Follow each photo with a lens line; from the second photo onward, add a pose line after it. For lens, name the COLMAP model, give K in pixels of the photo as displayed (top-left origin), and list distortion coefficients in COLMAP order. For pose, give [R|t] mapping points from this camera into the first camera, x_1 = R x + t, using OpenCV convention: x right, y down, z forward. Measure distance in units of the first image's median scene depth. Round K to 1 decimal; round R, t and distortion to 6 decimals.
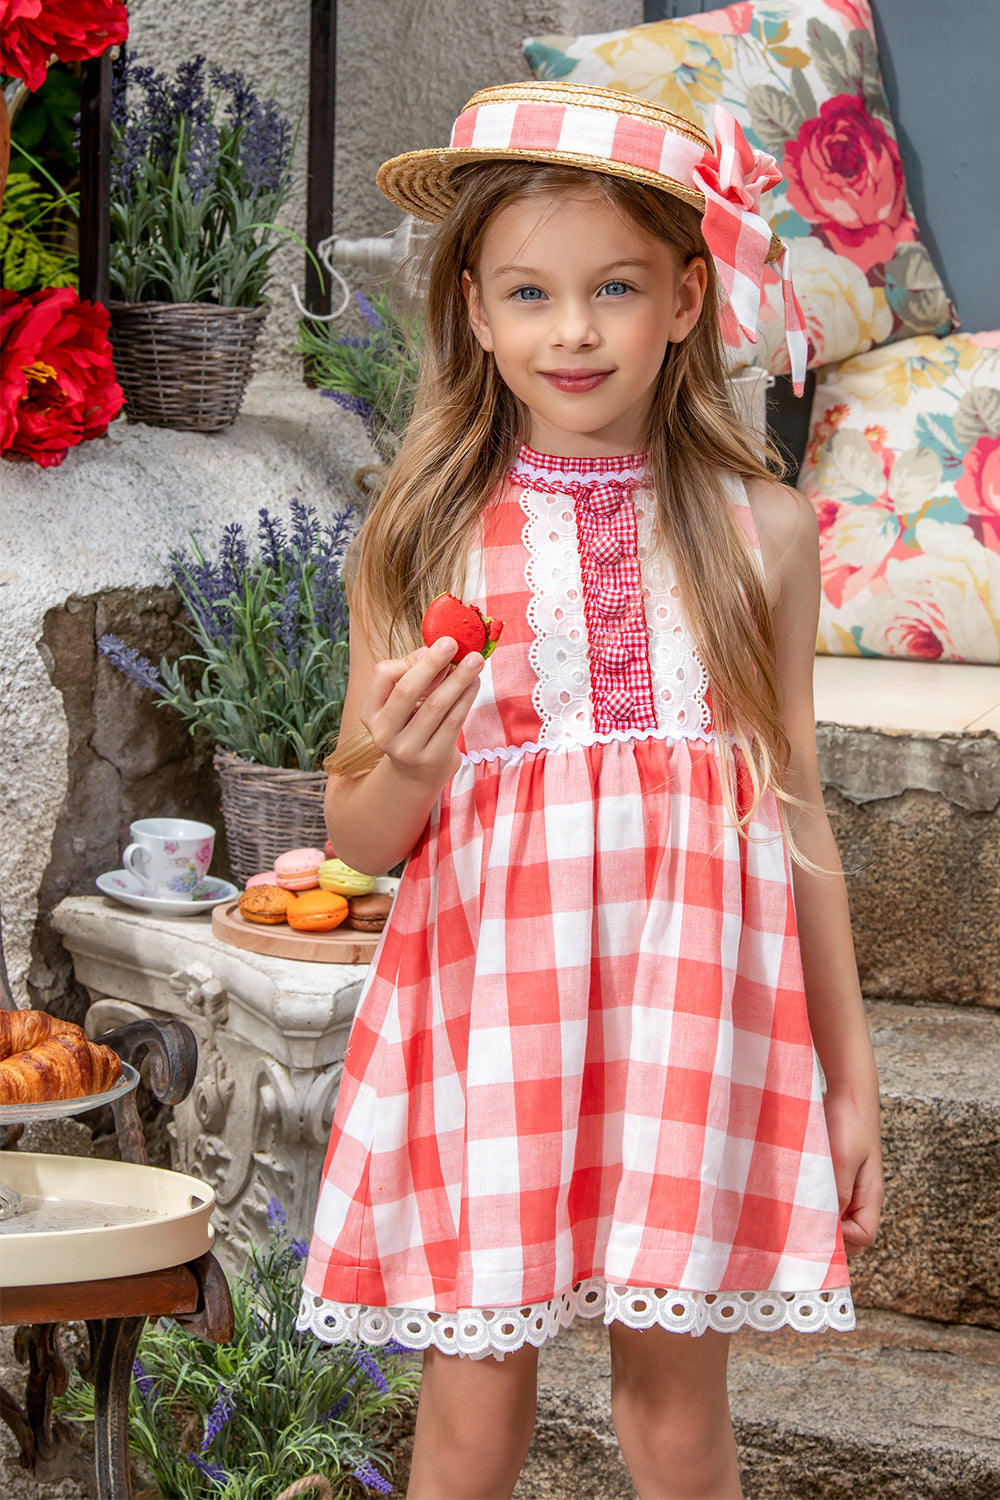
lens RADIAL K [[4334.9, 0, 500.0], [0, 4334.9, 750.0], [0, 0, 1]] dist [0.230729, -4.381106]
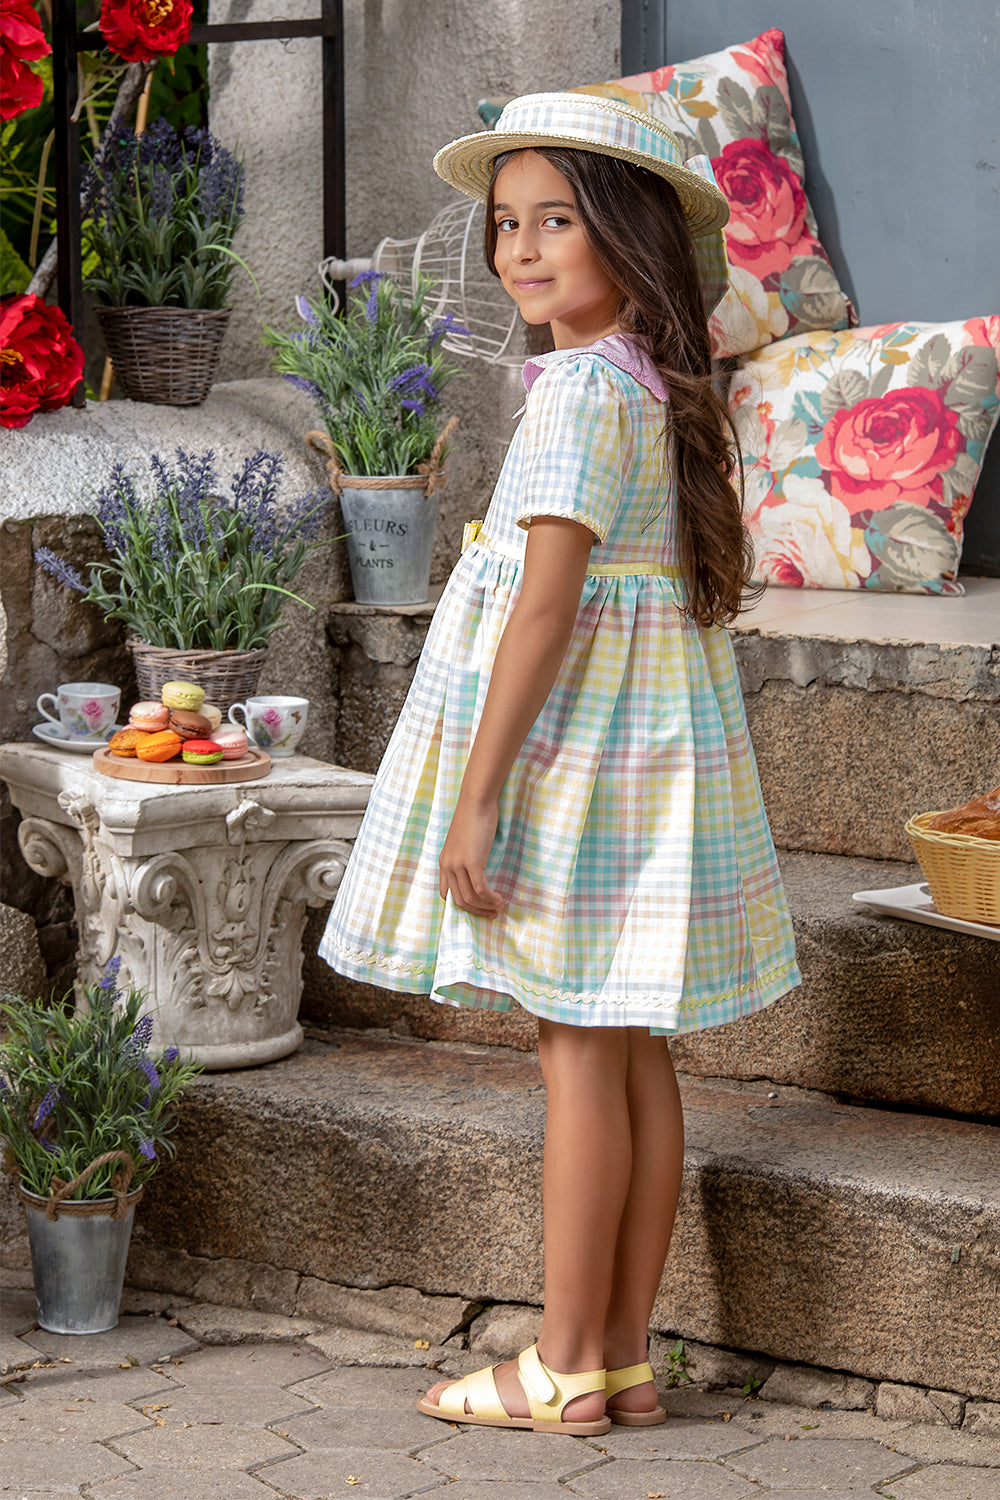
lens RADIAL K [[4334.9, 0, 500.0], [0, 4334.9, 750.0], [0, 0, 1]] dist [0.230729, -4.381106]
pose [[0.983387, 0.003417, -0.181491, 0.244364], [-0.006001, 0.999888, -0.013690, 0.044259], [0.181424, 0.014552, 0.983297, -0.248563]]
